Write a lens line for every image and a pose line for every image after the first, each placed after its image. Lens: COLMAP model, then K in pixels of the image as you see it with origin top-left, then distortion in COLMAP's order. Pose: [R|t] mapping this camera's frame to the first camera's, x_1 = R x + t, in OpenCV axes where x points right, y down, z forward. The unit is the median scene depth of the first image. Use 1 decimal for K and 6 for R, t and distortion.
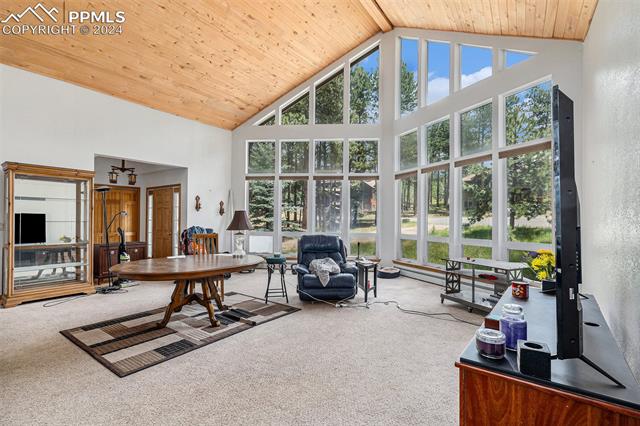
lens RADIAL K [[300.4, 0, 320.2], [0, 300.4, 214.0], [0, 0, 1]] dist [-0.013965, 0.001272]
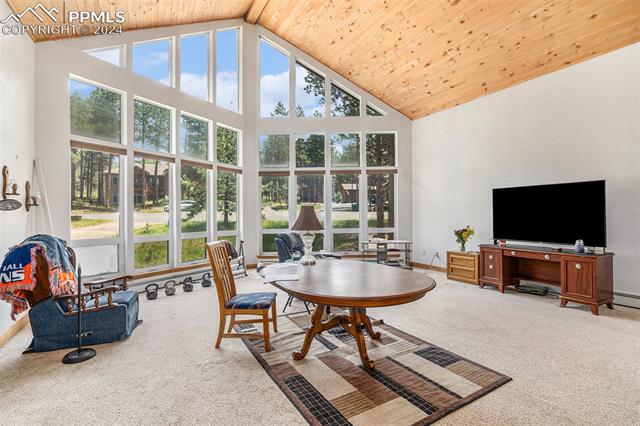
lens RADIAL K [[300.4, 0, 324.3], [0, 300.4, 212.5], [0, 0, 1]] dist [-0.013965, 0.001272]
pose [[0.408898, -0.006355, 0.912558, -0.929834], [-0.003835, 0.999955, 0.008682, 0.000572], [-0.912572, -0.007049, 0.408855, 0.602646]]
